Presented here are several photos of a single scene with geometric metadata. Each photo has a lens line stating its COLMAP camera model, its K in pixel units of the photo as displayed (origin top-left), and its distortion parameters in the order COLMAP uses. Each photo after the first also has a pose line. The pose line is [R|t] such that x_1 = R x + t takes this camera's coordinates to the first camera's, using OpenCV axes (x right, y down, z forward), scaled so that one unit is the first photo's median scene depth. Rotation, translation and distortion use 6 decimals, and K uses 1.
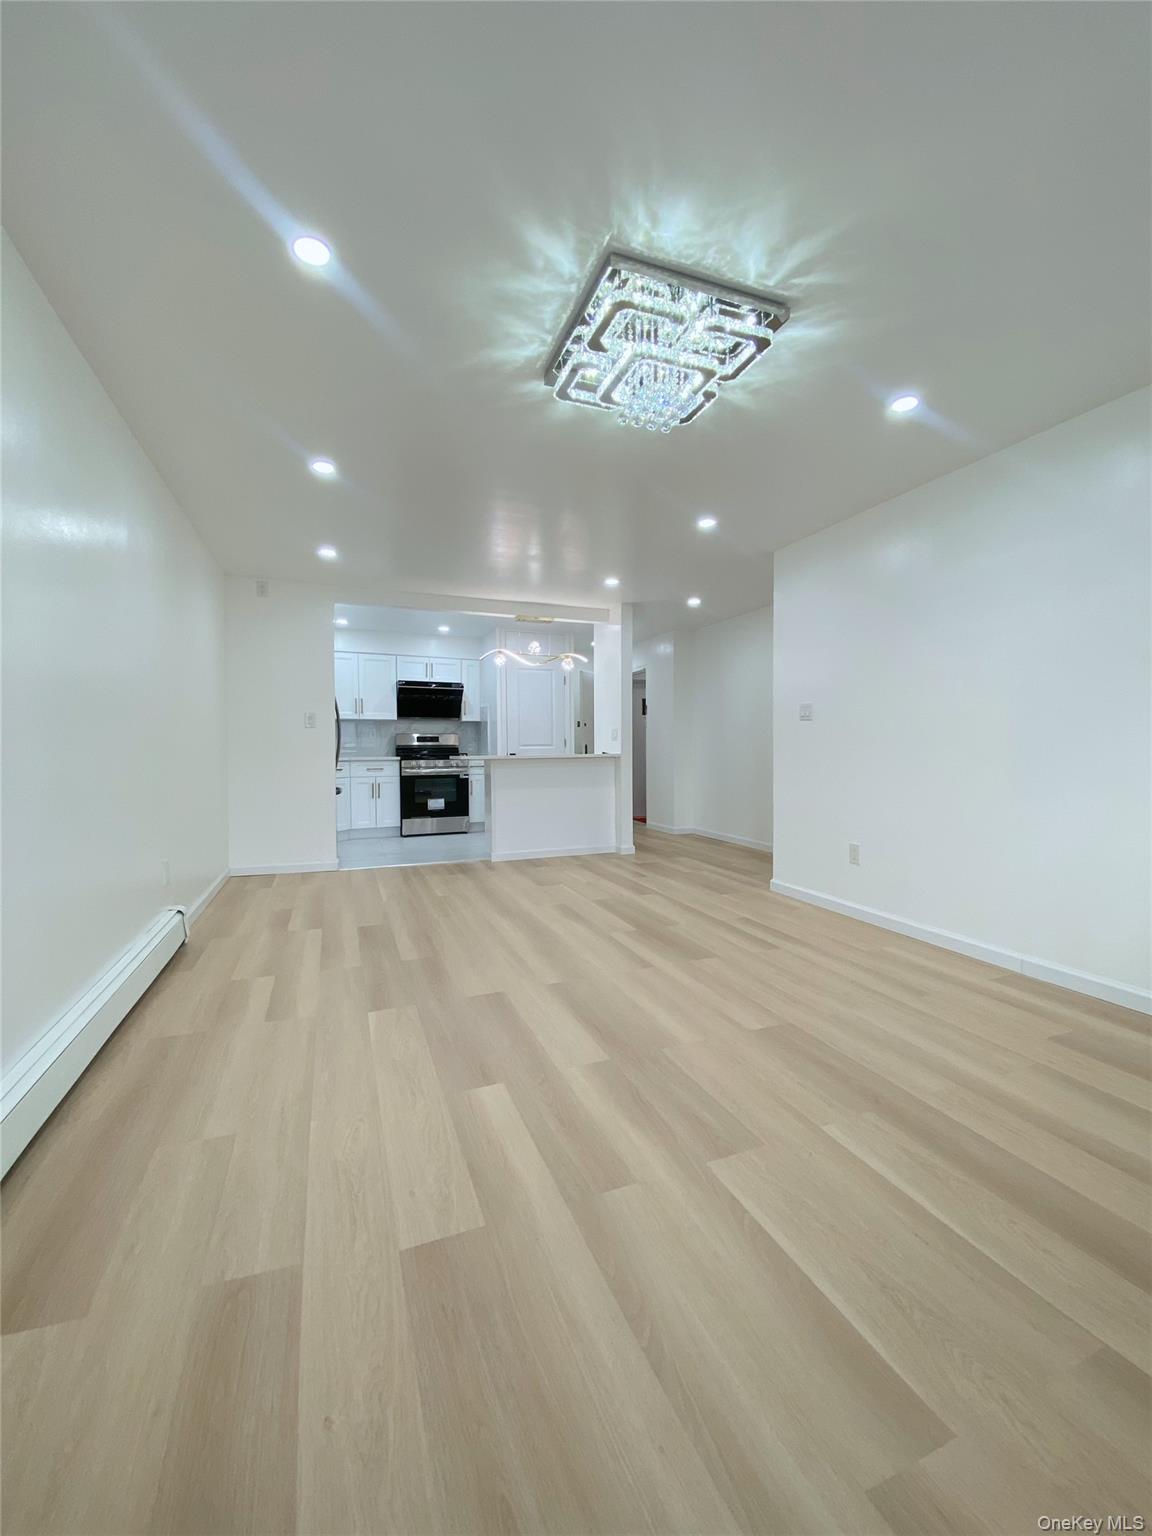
lens RADIAL K [[621.0, 0, 585.1], [0, 621.0, 769.3], [0, 0, 1]] dist [0.013000, -0.018277]
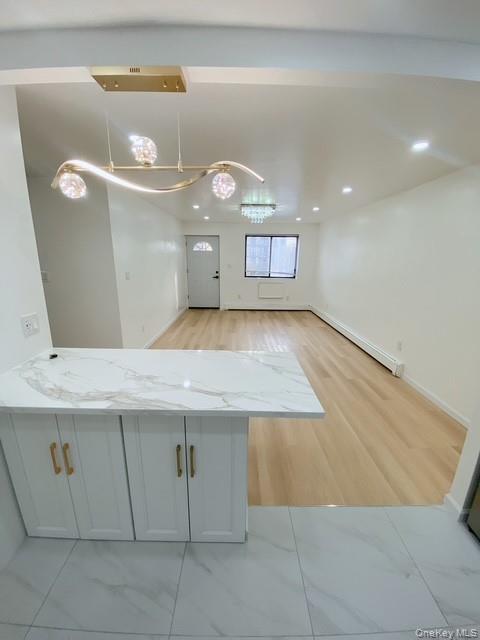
lens RADIAL K [[258.8, 0, 243.8], [0, 258.8, 320.6], [0, 0, 1]] dist [0.013000, -0.018277]
pose [[-0.934392, -0.095343, 0.343251, -0.423235], [-0.000128, 0.963611, 0.267307, -0.226712], [-0.356247, 0.249726, -0.900403, 2.187821]]
